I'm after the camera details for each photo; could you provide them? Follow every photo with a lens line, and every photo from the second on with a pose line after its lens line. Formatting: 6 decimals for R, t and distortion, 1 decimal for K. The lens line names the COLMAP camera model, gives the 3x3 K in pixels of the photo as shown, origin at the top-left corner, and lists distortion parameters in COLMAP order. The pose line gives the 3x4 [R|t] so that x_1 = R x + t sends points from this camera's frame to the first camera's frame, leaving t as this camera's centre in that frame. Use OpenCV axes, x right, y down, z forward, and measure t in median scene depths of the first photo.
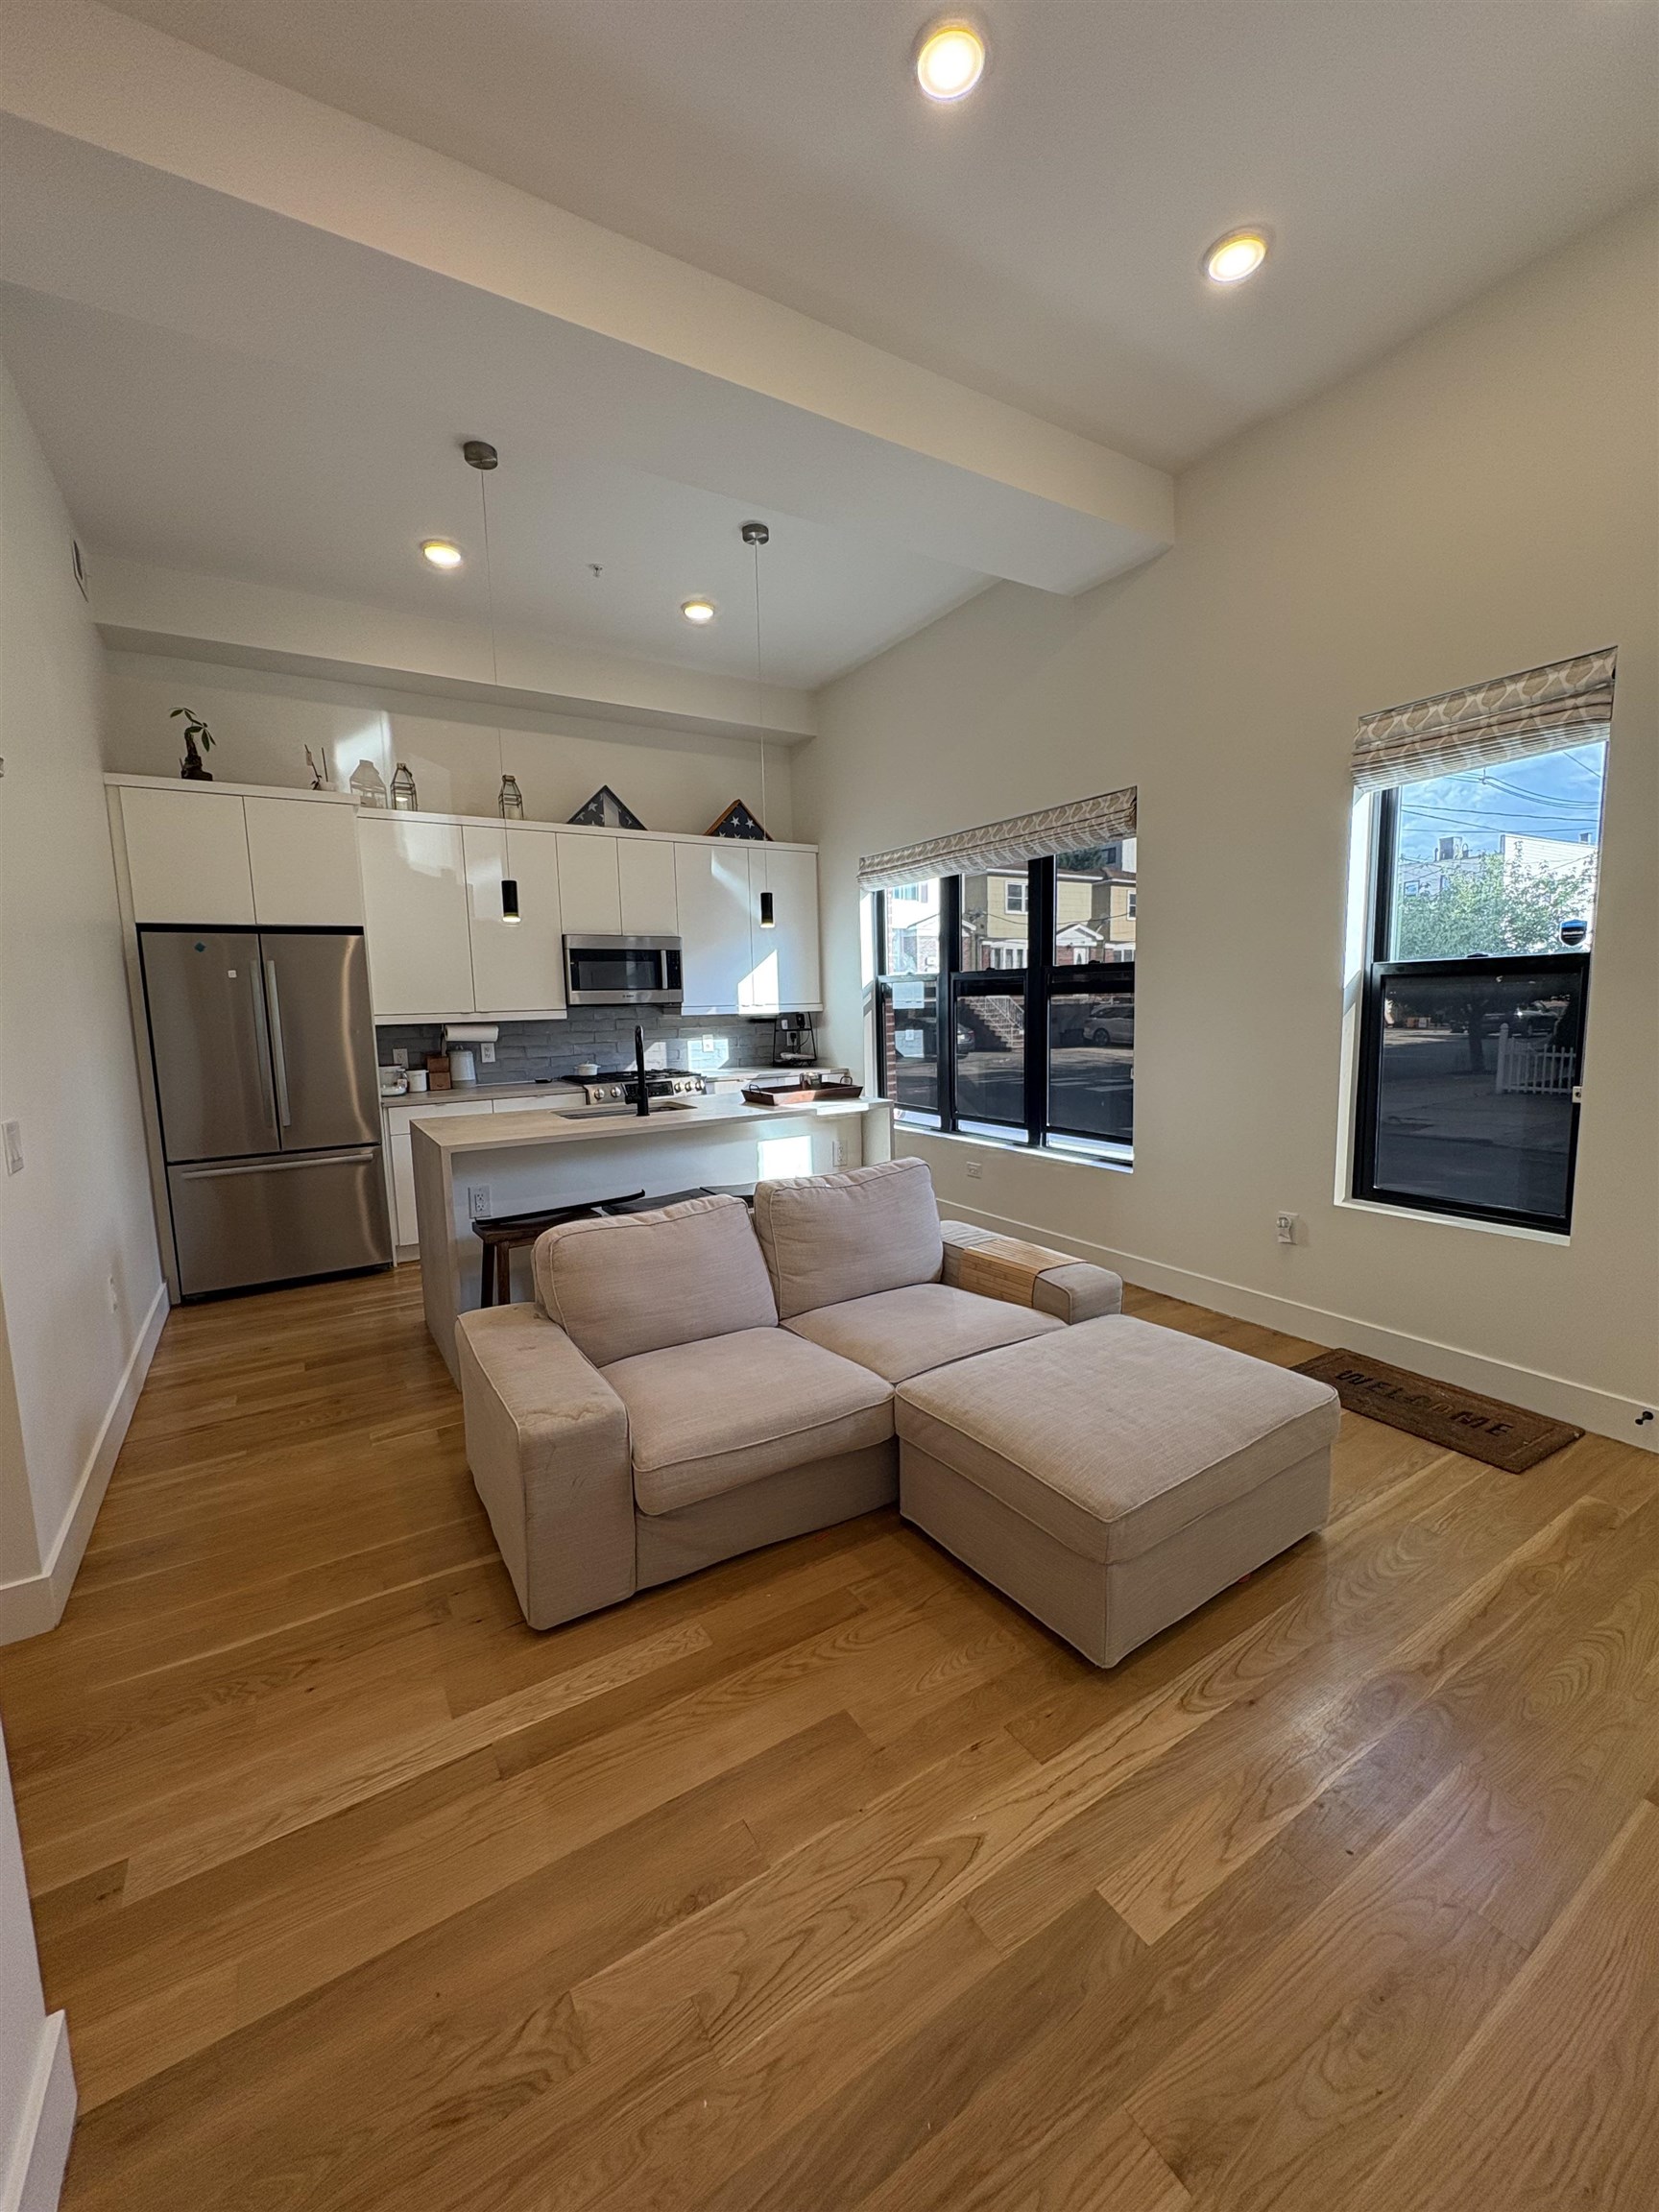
lens RADIAL K [[898.1, 0, 827.3], [0, 898.1, 1117.9], [0, 0, 1]] dist [-0.000076, 0.000039]
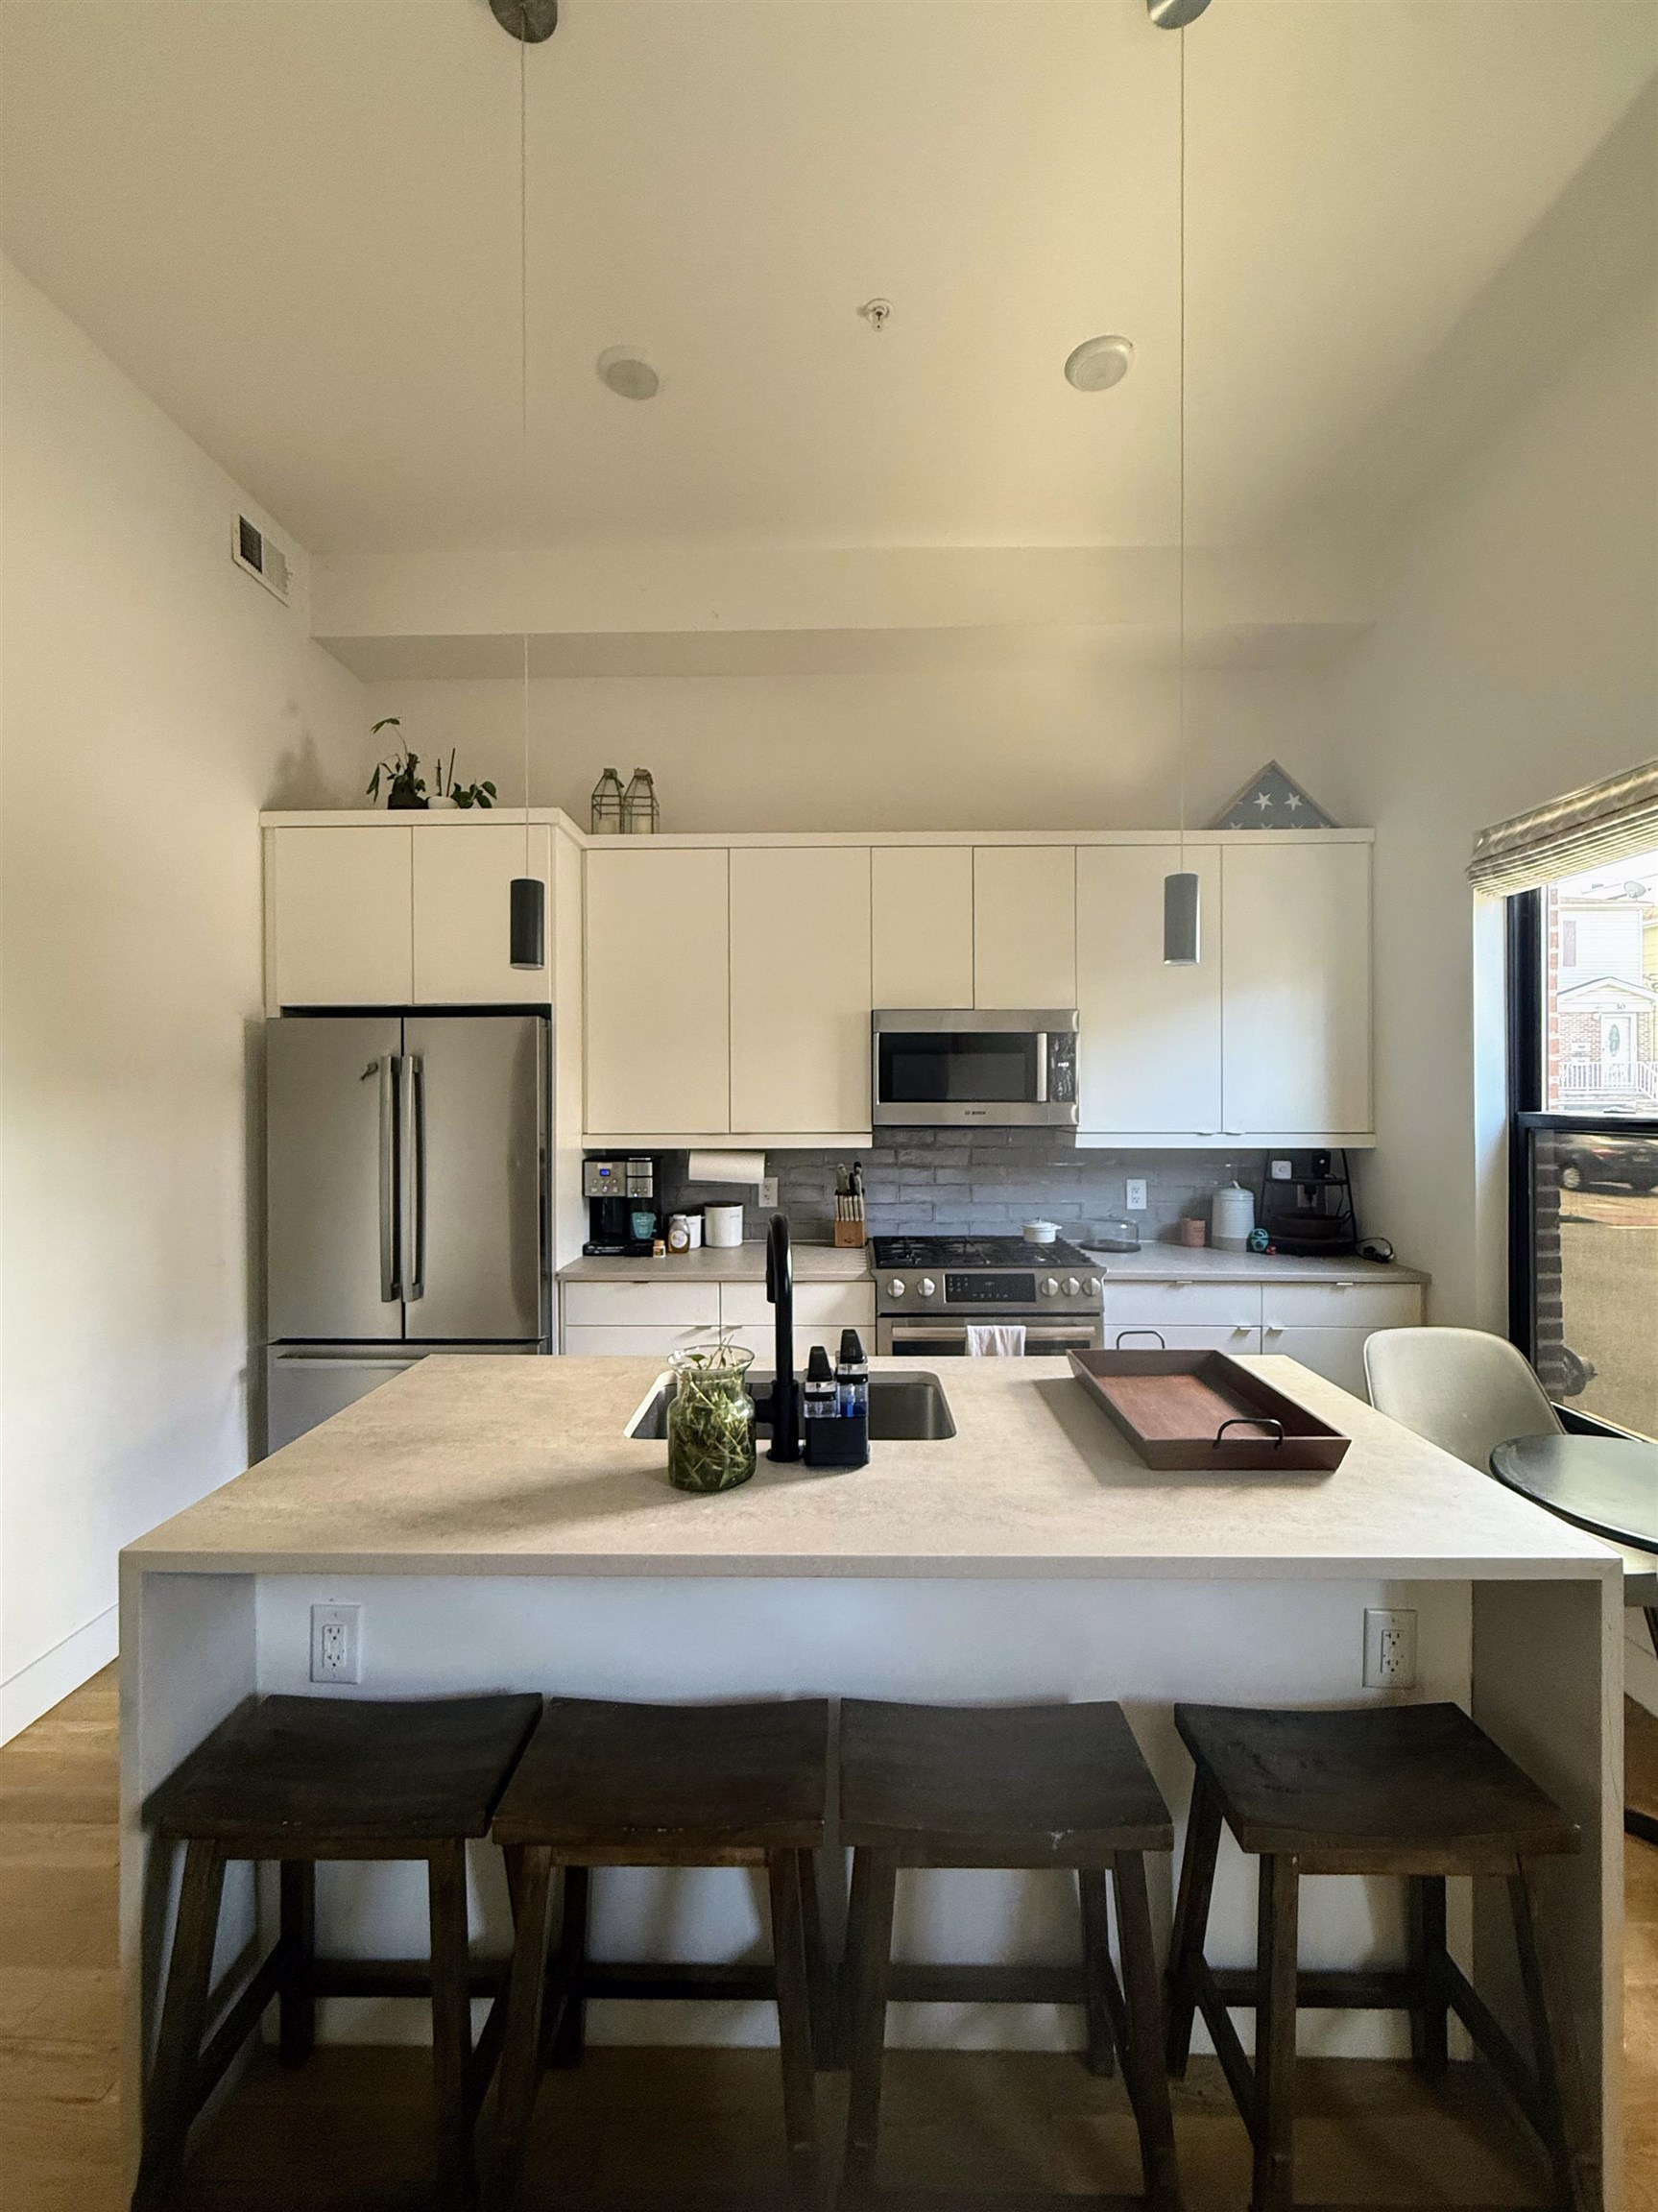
lens RADIAL K [[897.0, 0, 829.0], [0, 897.0, 1106.0], [0, 0, 1]] dist [-0.001310, -0.000179]
pose [[0.840029, 0.021928, -0.542098, 0.012179], [-0.086118, 0.991904, -0.093325, -0.092556], [0.535663, 0.125081, 0.835117, 0.553960]]
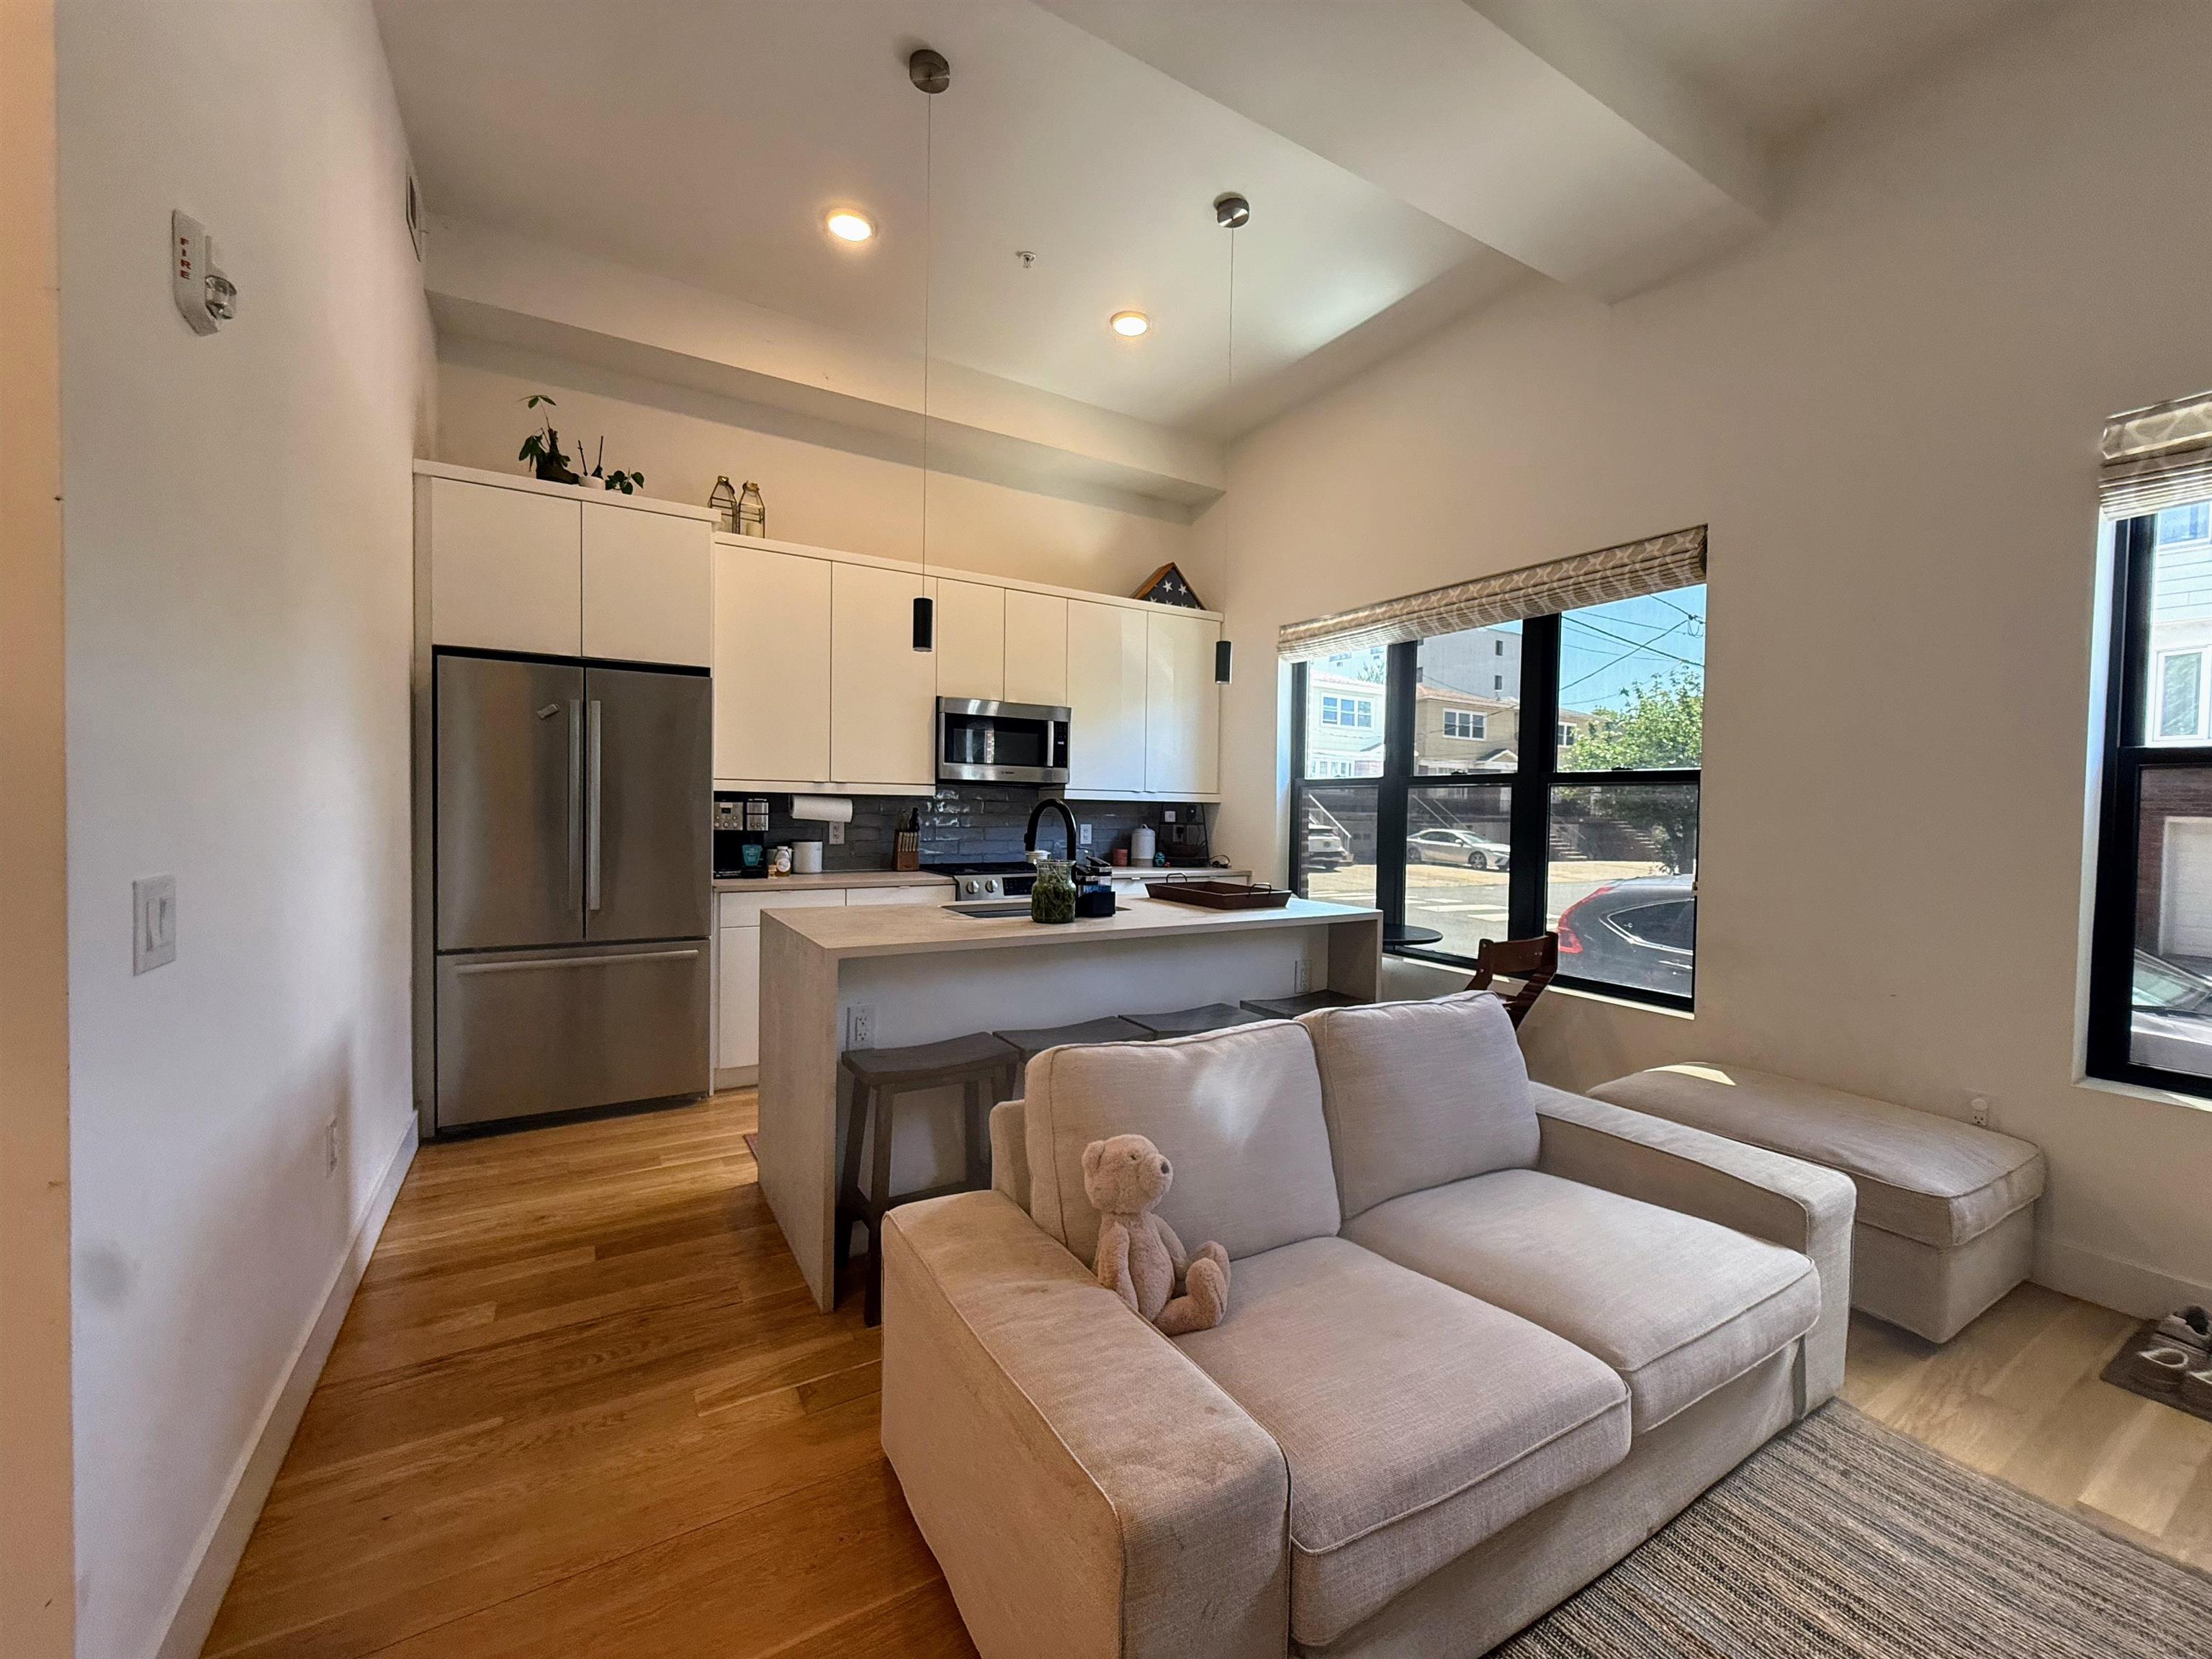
lens RADIAL K [[897.0, 0, 1099.8], [0, 897.0, 836.3], [0, 0, 1]] dist [-0.001310, -0.000179]
pose [[0.999308, 0.035092, -0.012311, -0.144839], [-0.036207, 0.993635, -0.106673, 0.011592], [0.008490, 0.107044, 0.994218, 0.206340]]
